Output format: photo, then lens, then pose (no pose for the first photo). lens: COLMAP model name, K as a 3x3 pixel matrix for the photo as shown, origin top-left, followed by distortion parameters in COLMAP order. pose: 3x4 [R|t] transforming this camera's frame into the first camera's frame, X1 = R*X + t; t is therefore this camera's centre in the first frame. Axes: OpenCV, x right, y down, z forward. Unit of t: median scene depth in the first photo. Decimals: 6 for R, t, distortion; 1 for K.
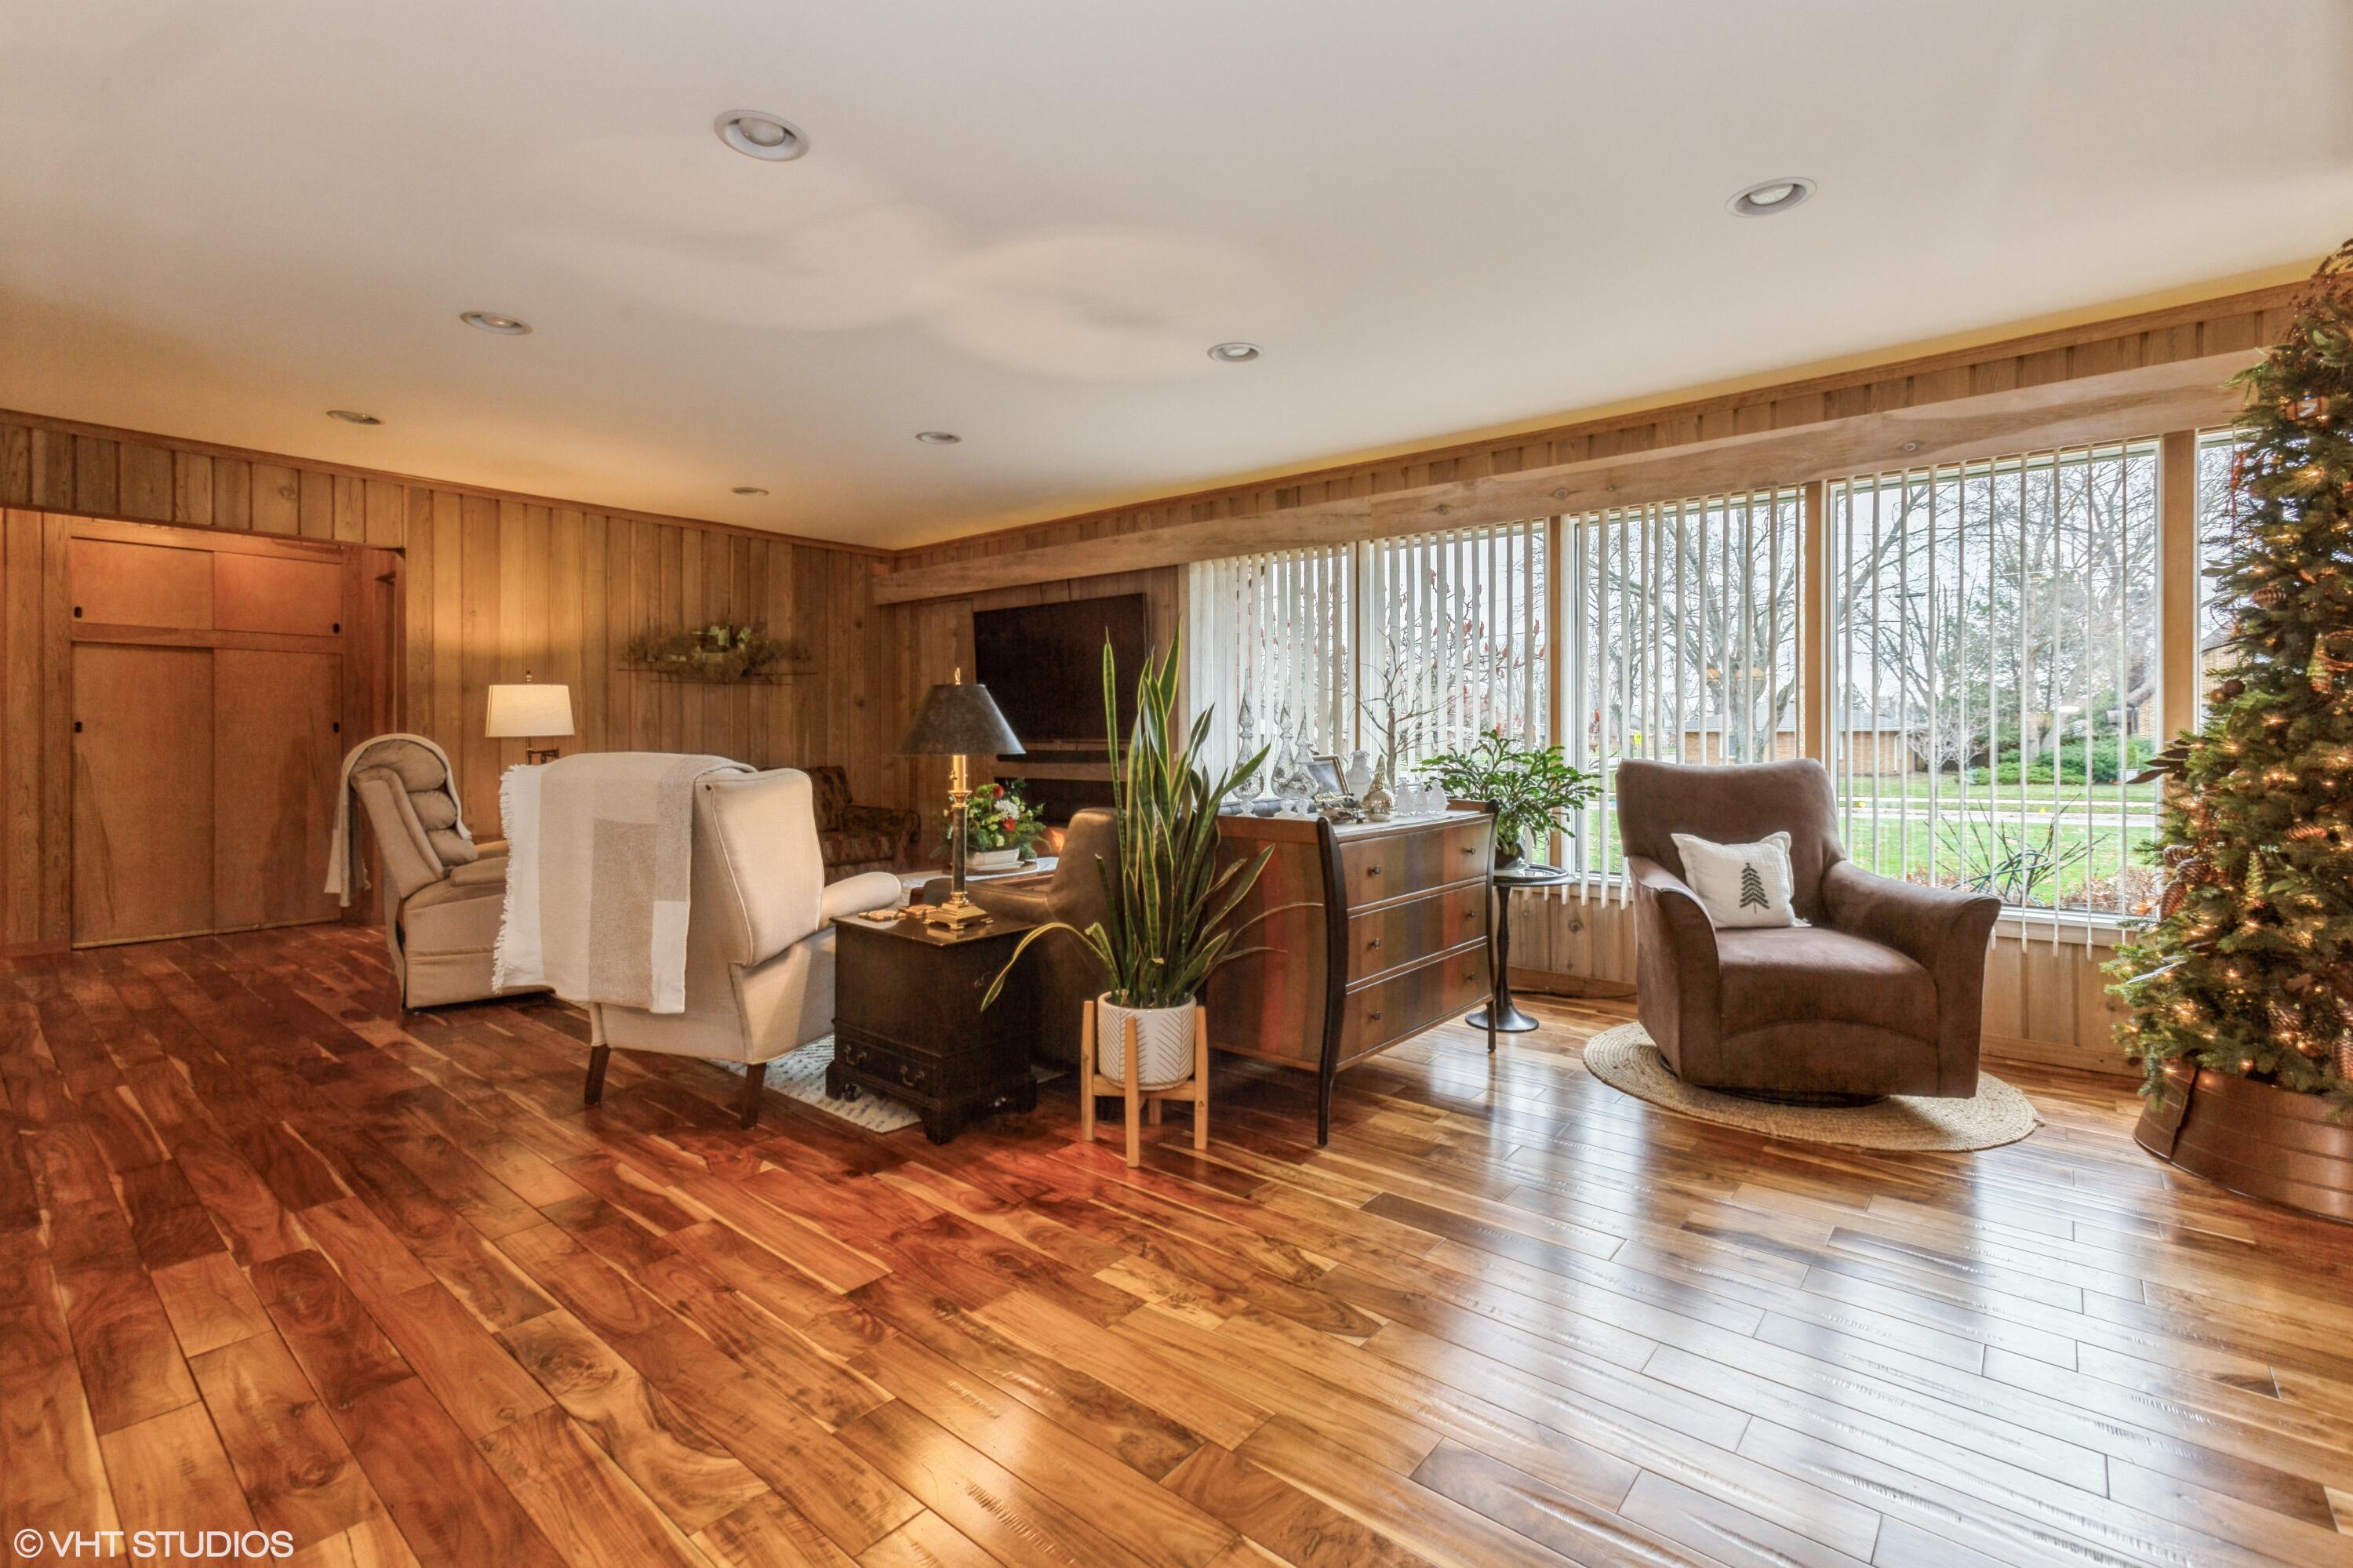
lens RADIAL K [[1060.7, 0, 1143.0], [0, 1060.7, 742.4], [0, 0, 1]] dist [-0.007473, 0.005888]
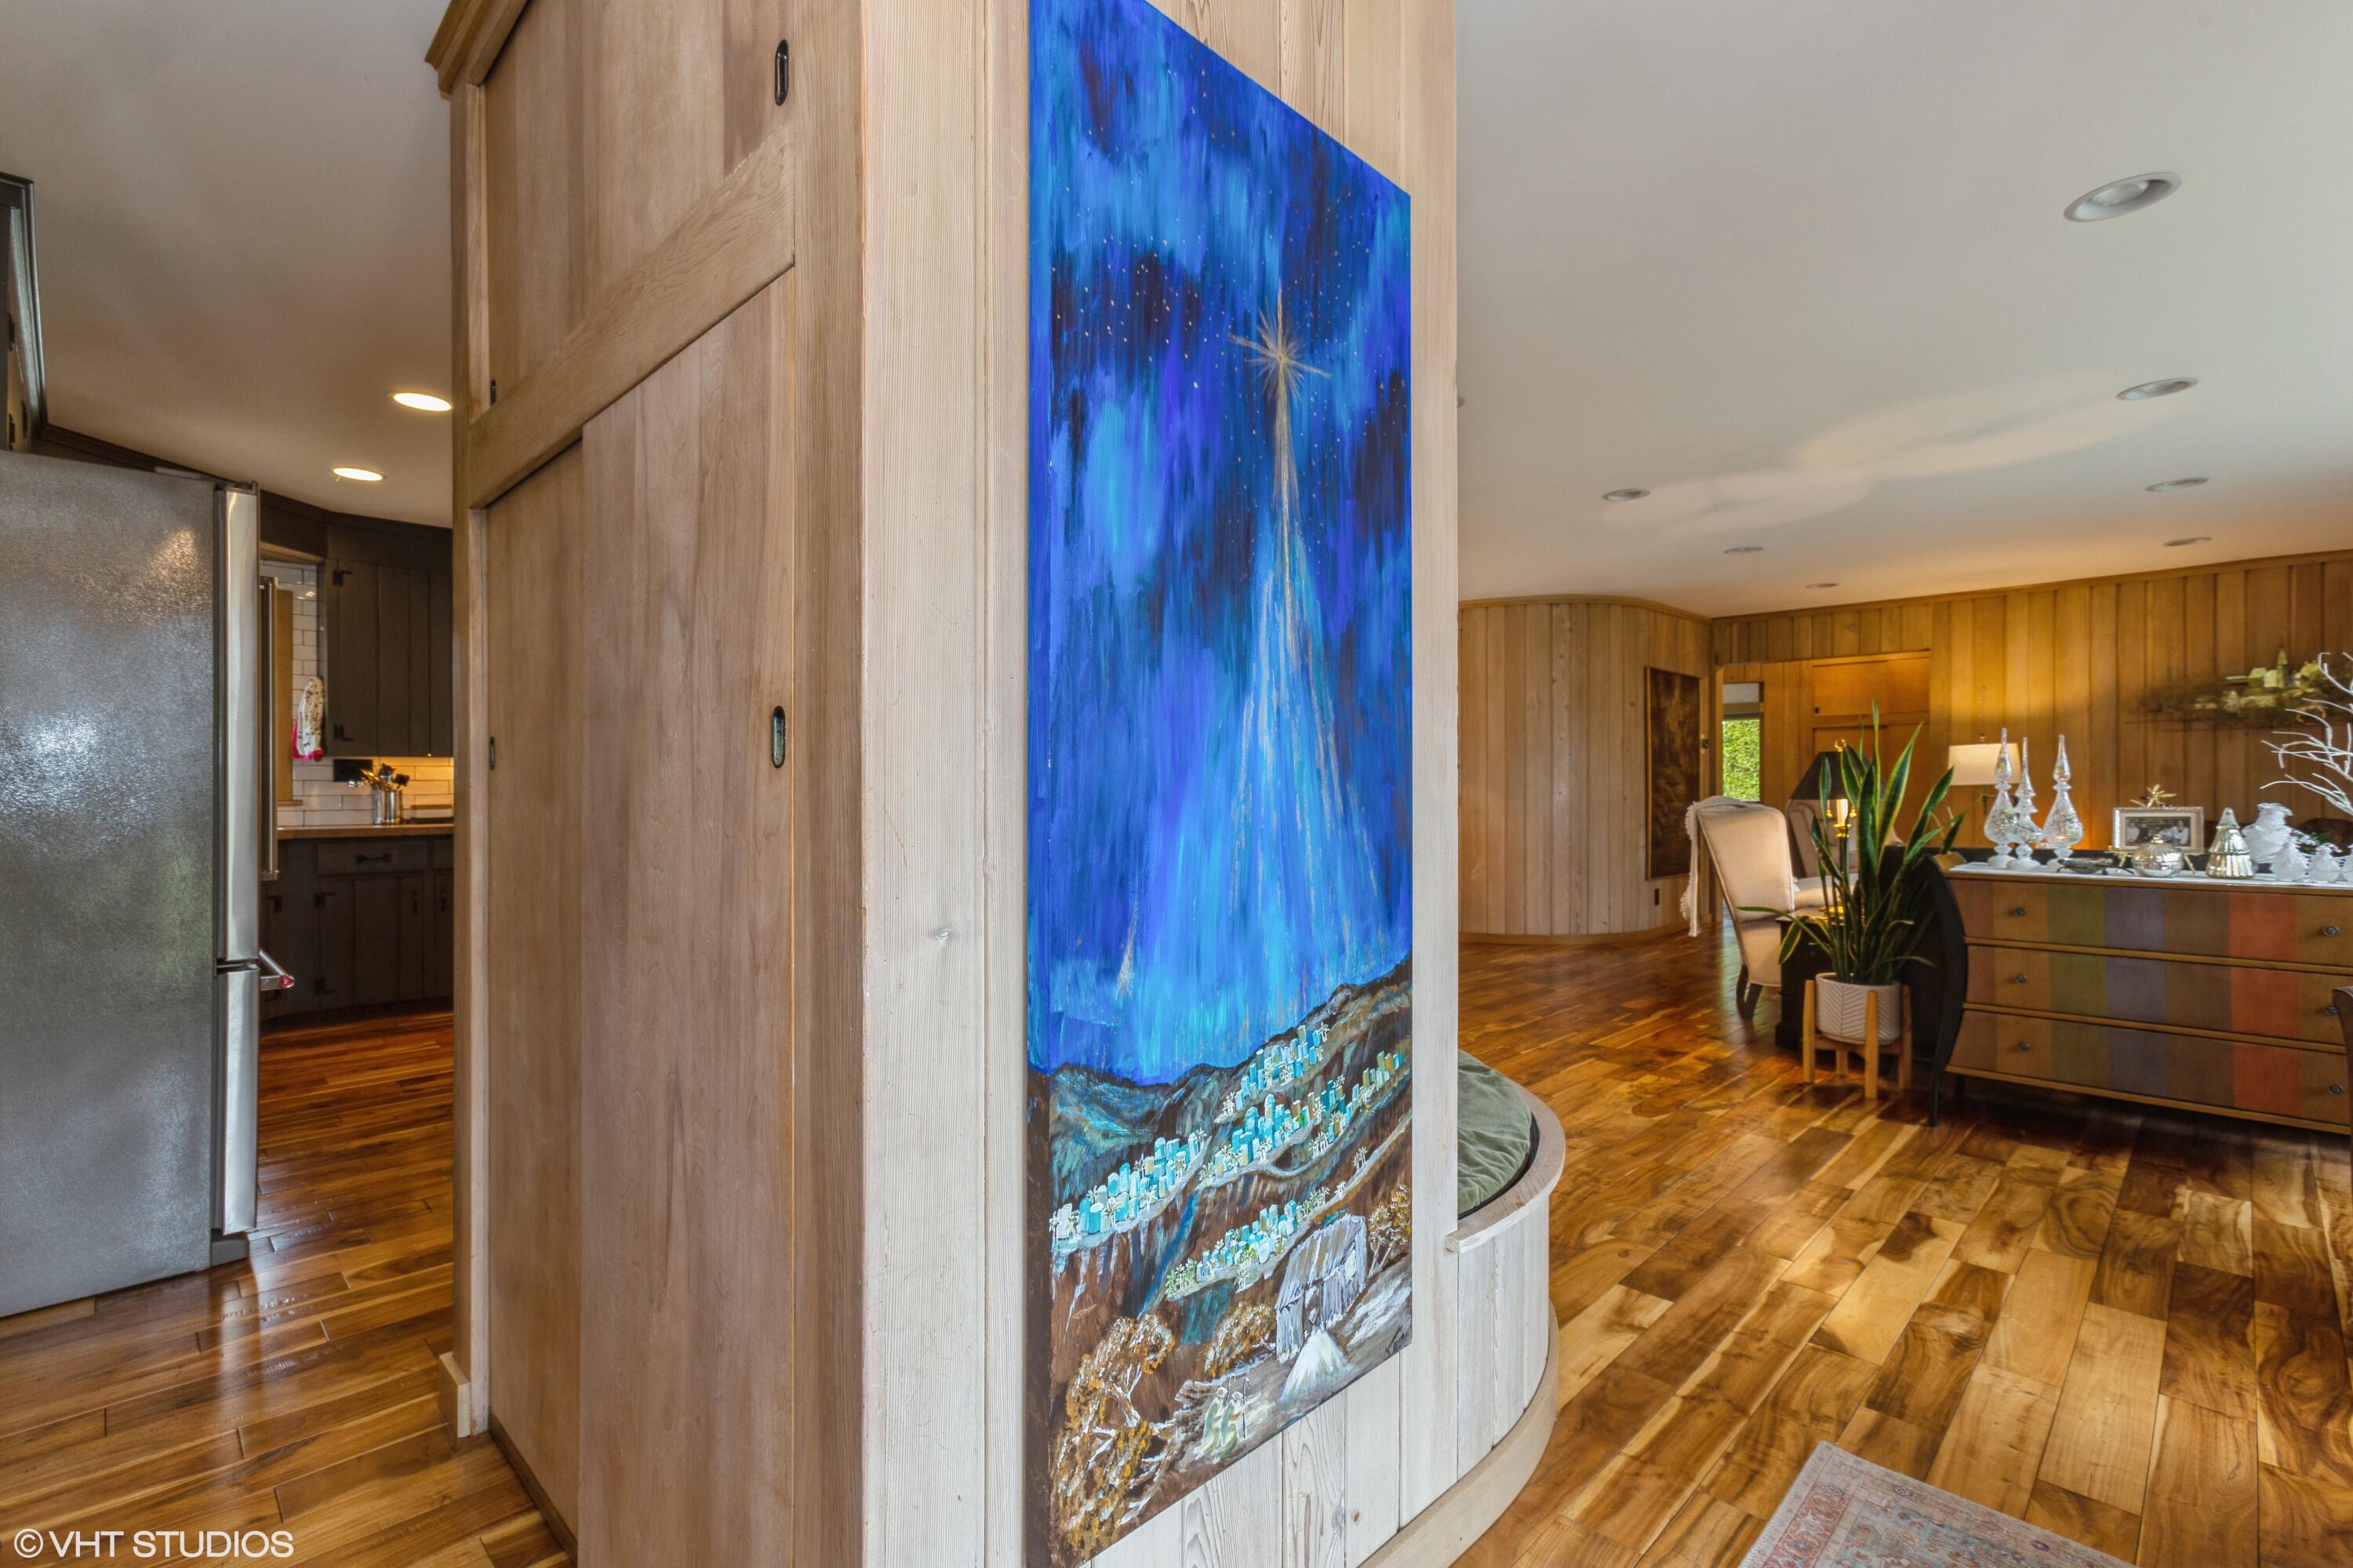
lens RADIAL K [[1060.7, 0, 1189.9], [0, 1060.7, 782.7], [0, 0, 1]] dist [-0.007473, 0.005888]
pose [[-0.058973, -0.002702, -0.998256, 0.708260], [0.002466, 0.999993, -0.002852, -0.006480], [0.998257, -0.002630, -0.058966, 0.109825]]
